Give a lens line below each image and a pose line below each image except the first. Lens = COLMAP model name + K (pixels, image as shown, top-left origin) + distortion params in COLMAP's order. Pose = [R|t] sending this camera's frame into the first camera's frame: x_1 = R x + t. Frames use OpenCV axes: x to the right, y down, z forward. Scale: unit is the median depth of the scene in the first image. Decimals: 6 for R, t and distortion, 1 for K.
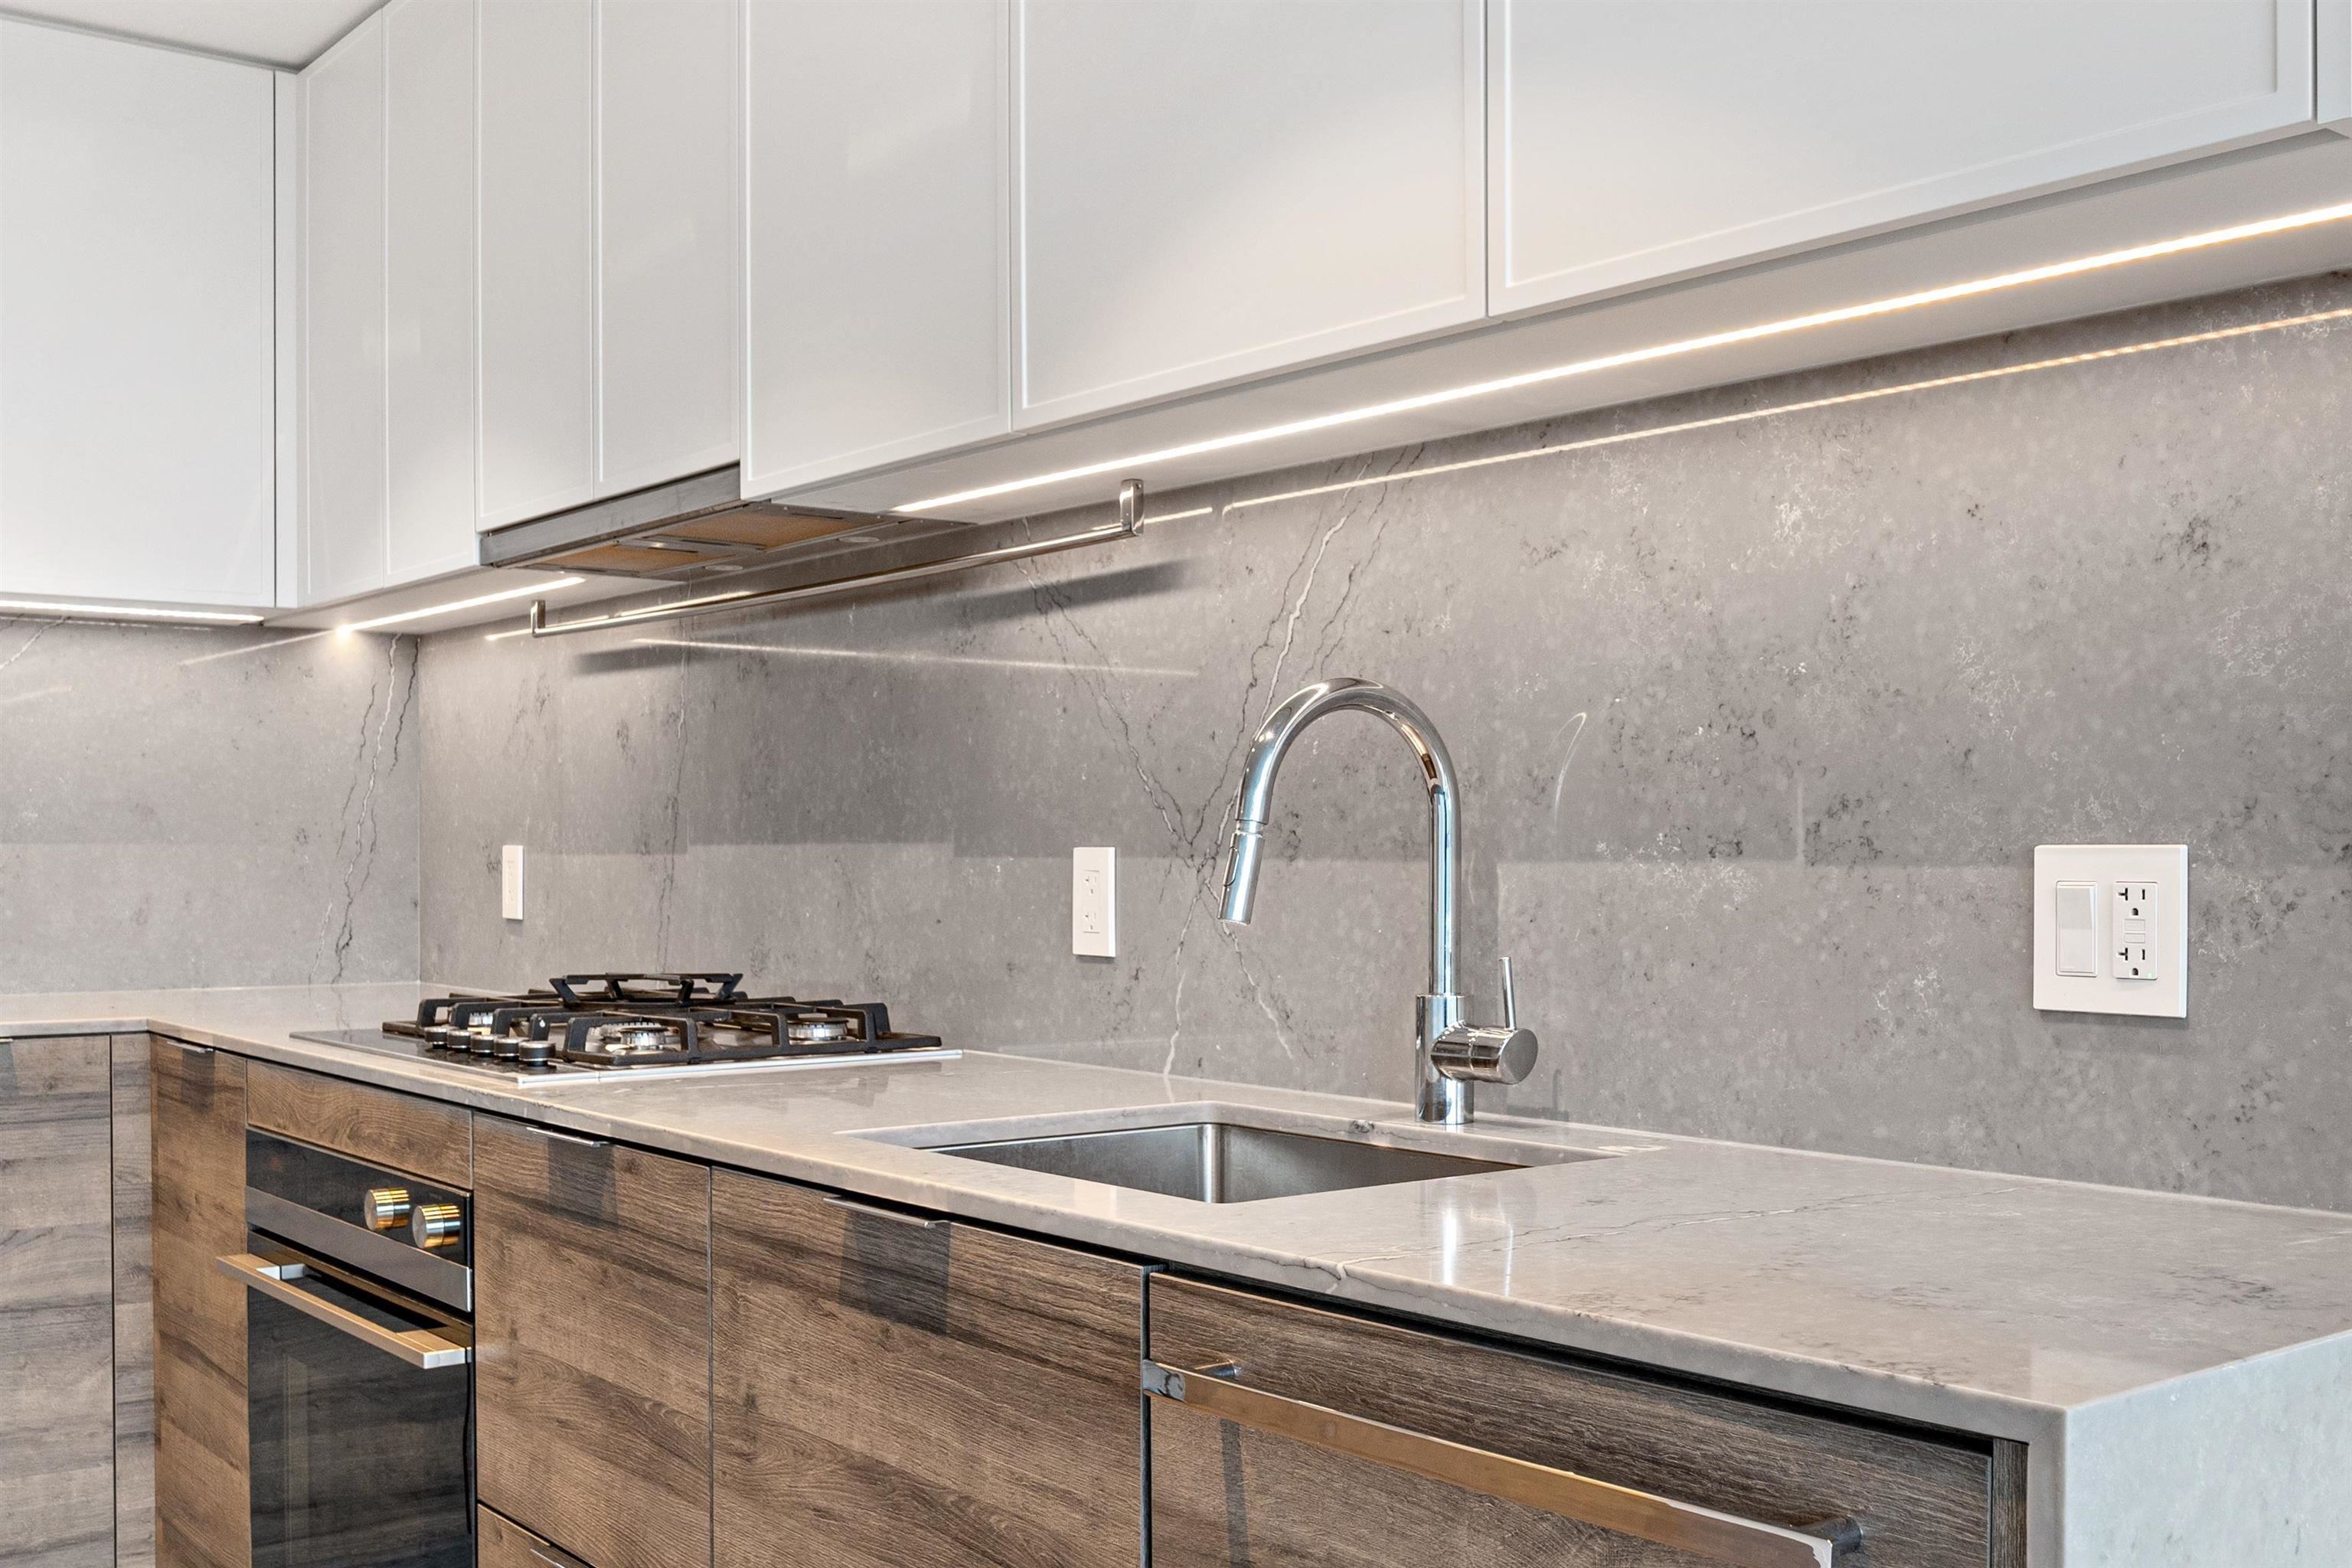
lens RADIAL K [[2421.1, 0, 1348.4], [0, 2421.1, 919.7], [0, 0, 1]] dist [-0.091996, 0.155793]
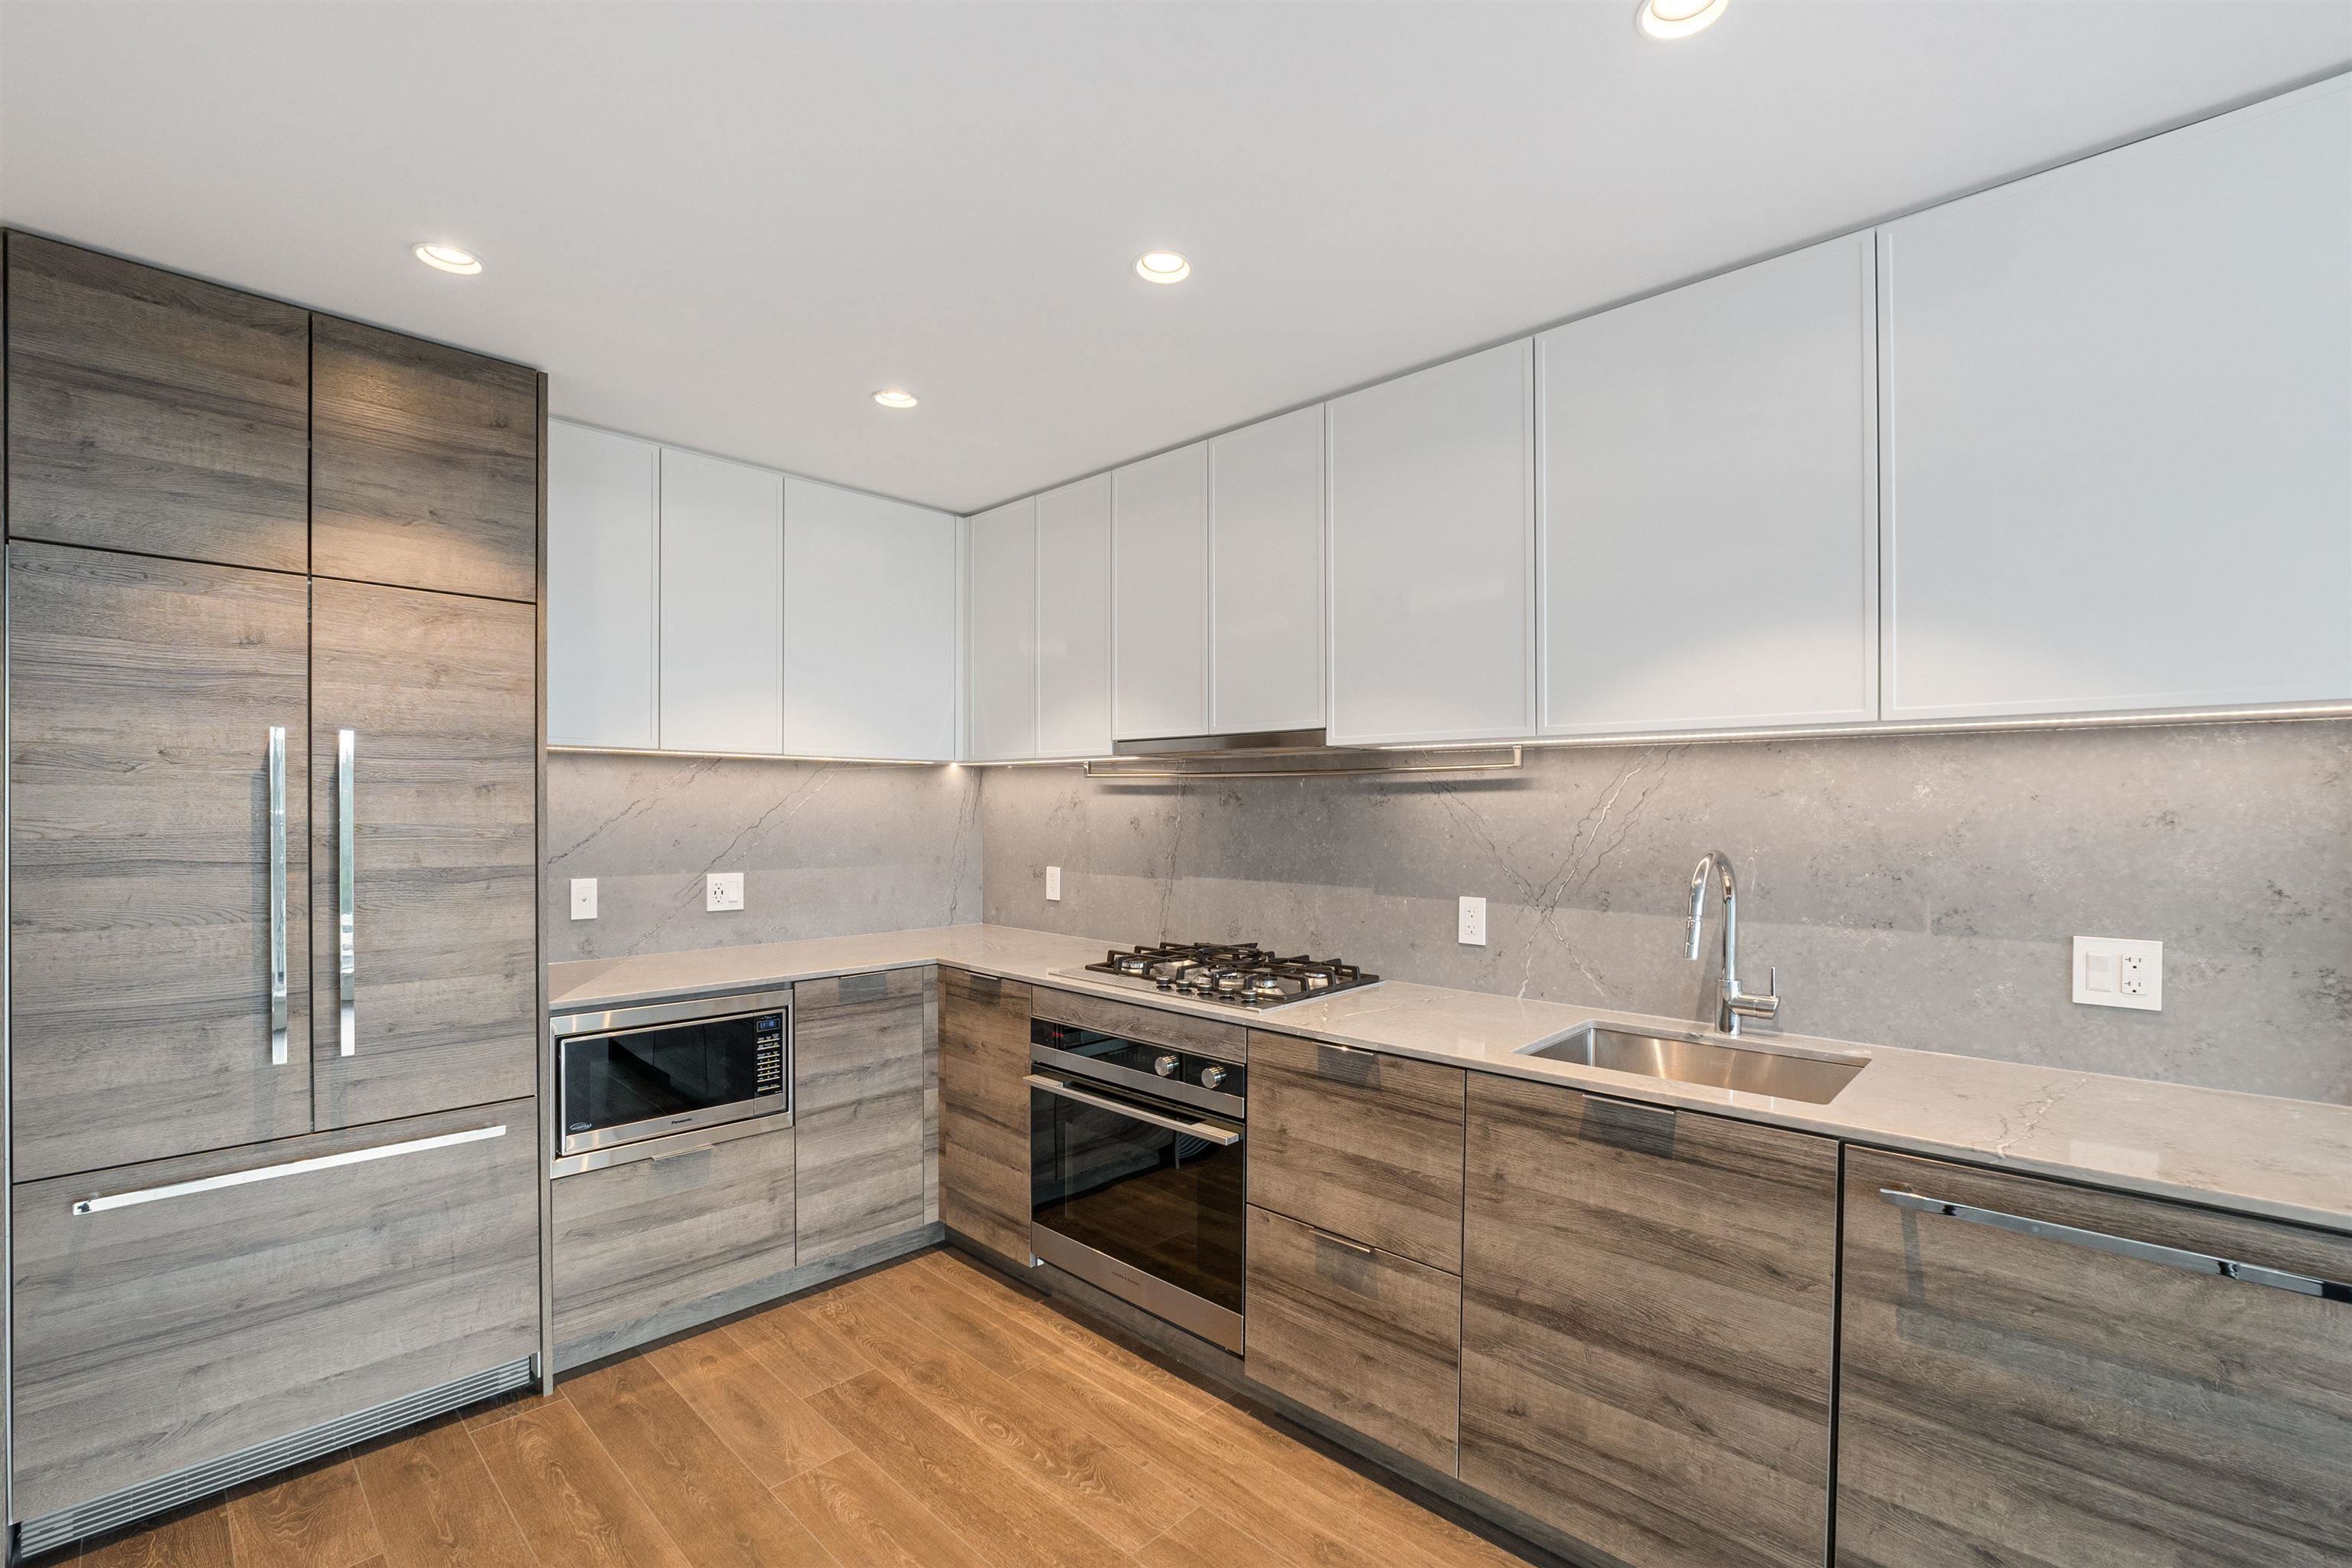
lens RADIAL K [[1022.9, 0, 1212.5], [0, 1022.9, 819.4], [0, 0, 1]] dist [-0.043982, 0.014984]
pose [[0.992229, -0.001182, 0.124417, -0.579978], [0.002834, 0.999910, -0.013106, -0.112967], [-0.124391, 0.013357, 0.992143, 0.074703]]
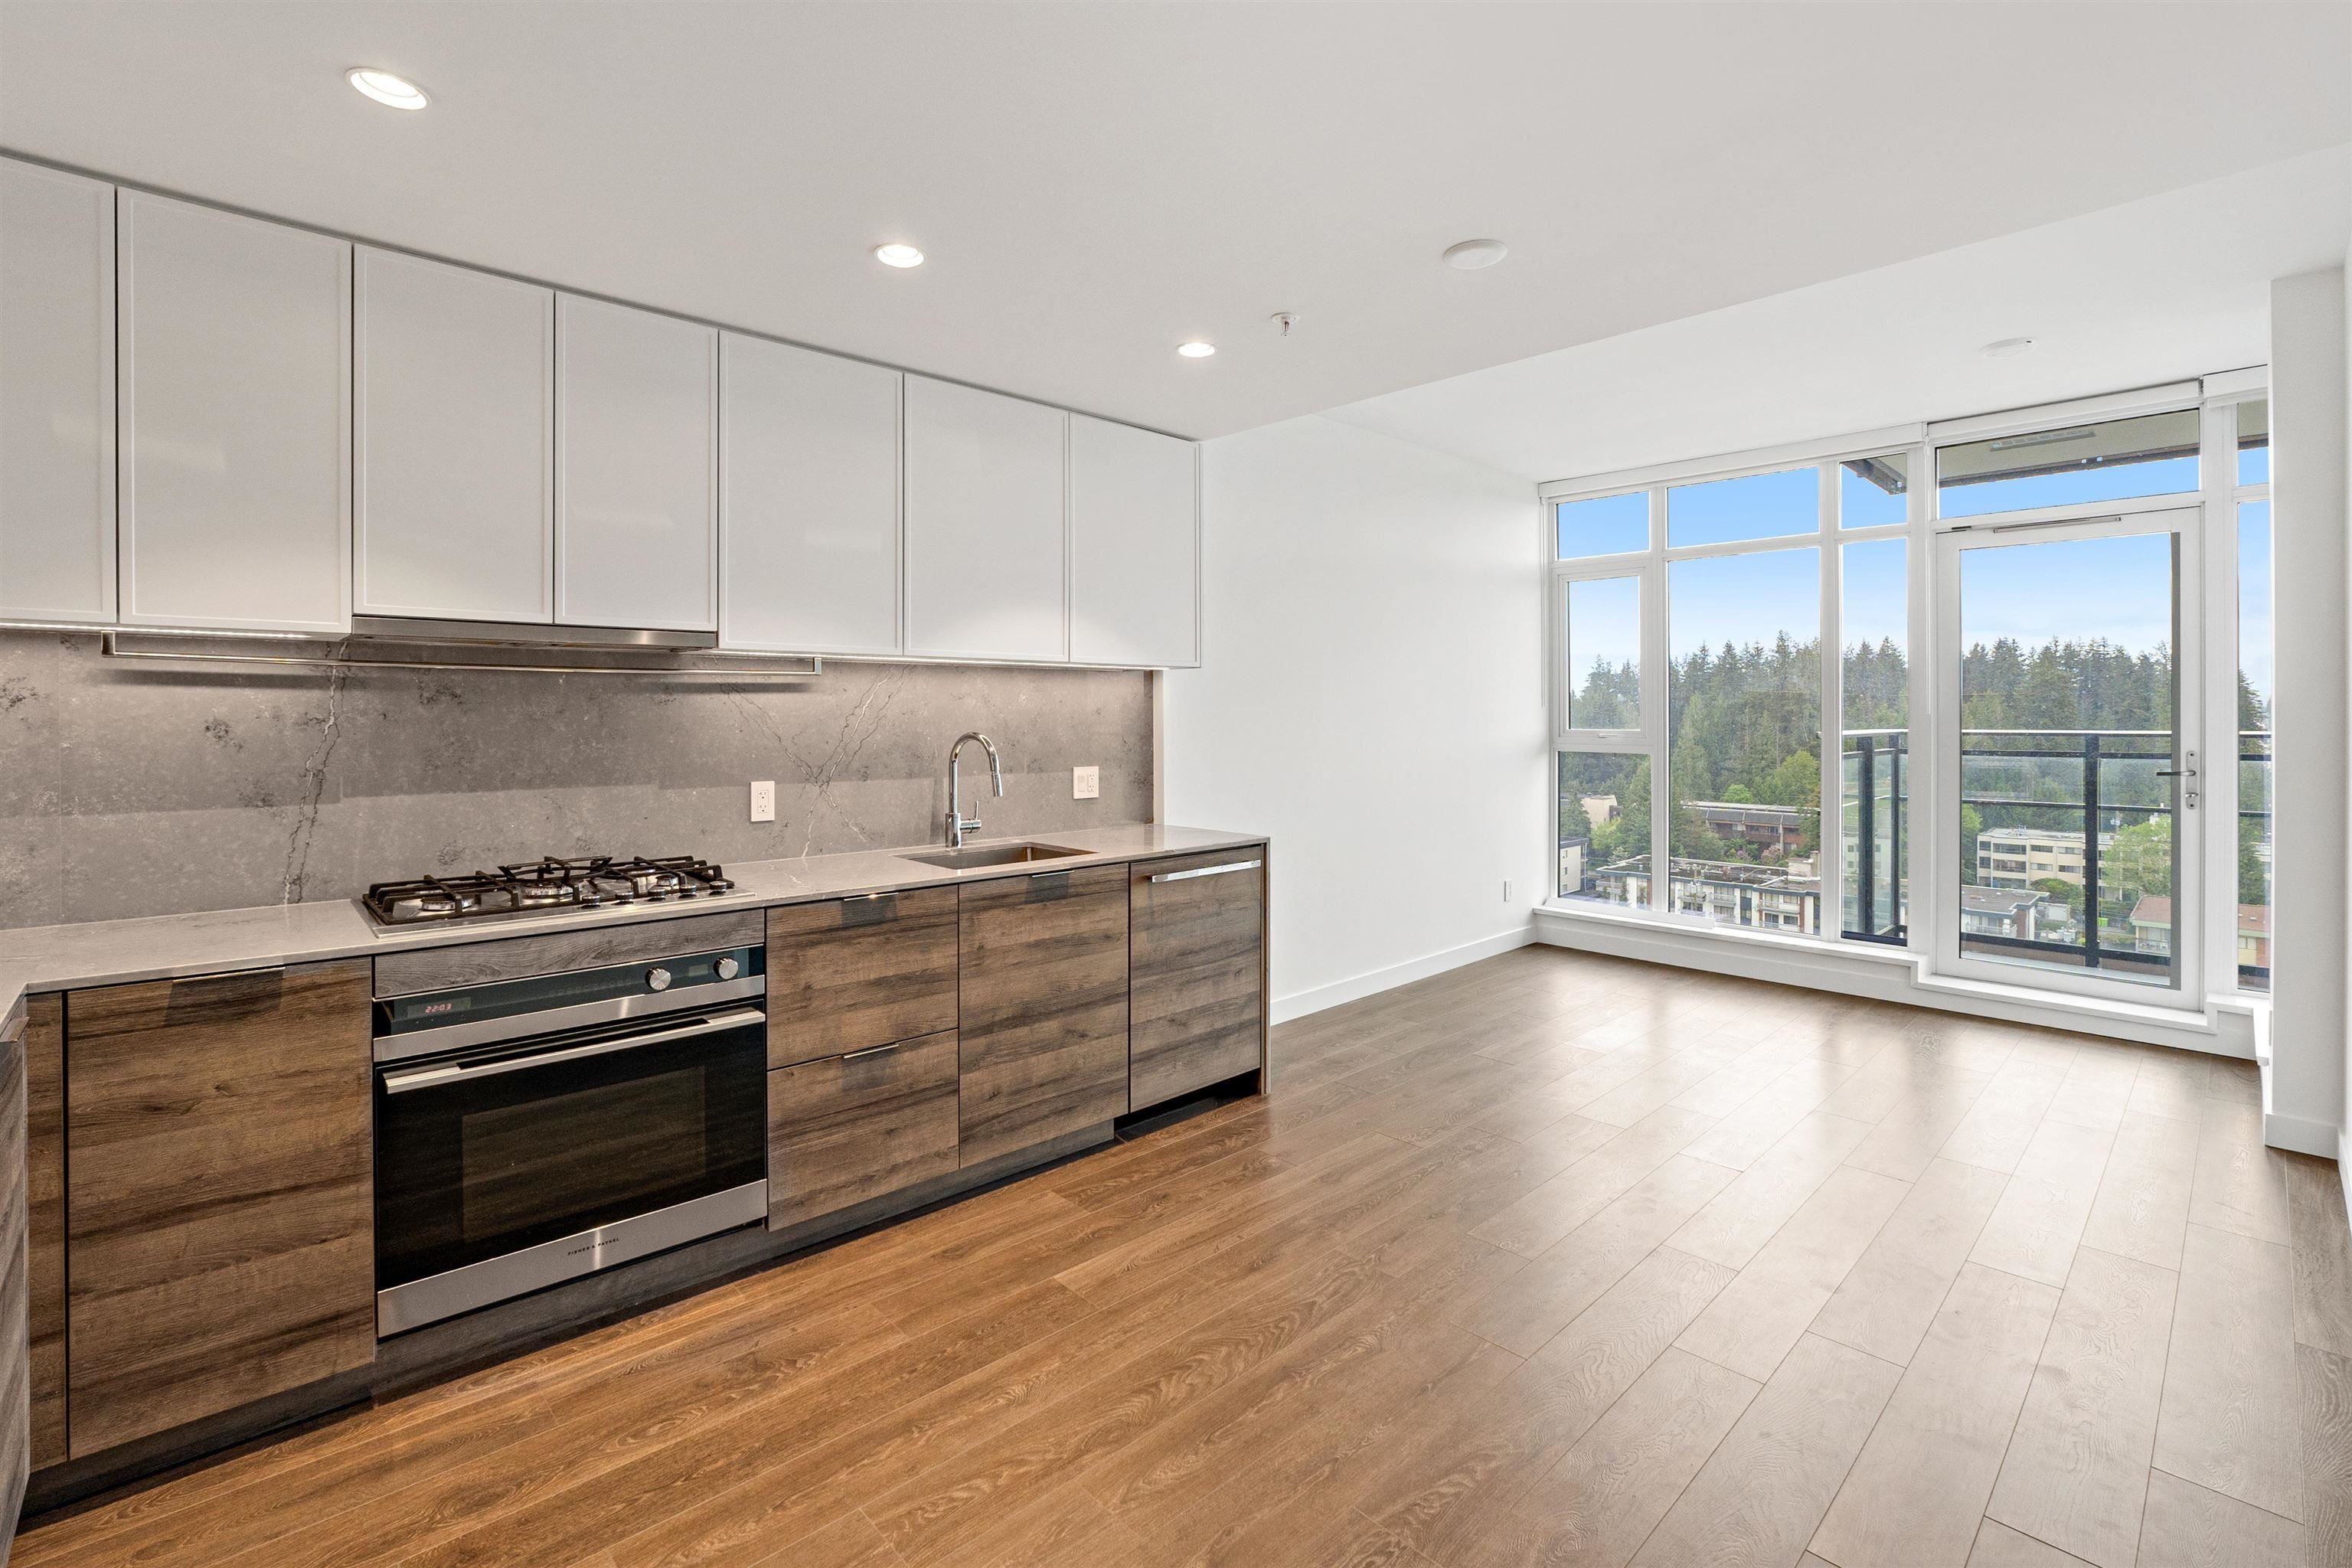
lens RADIAL K [[1039.8, 0, 1163.0], [0, 1039.8, 717.1], [0, 0, 1]] dist [-0.035696, 0.012458]
pose [[-0.038364, -0.007484, 0.999236, -1.594564], [0.025550, 0.999638, 0.008467, -0.124557], [-0.998937, 0.025855, -0.038159, 0.718748]]
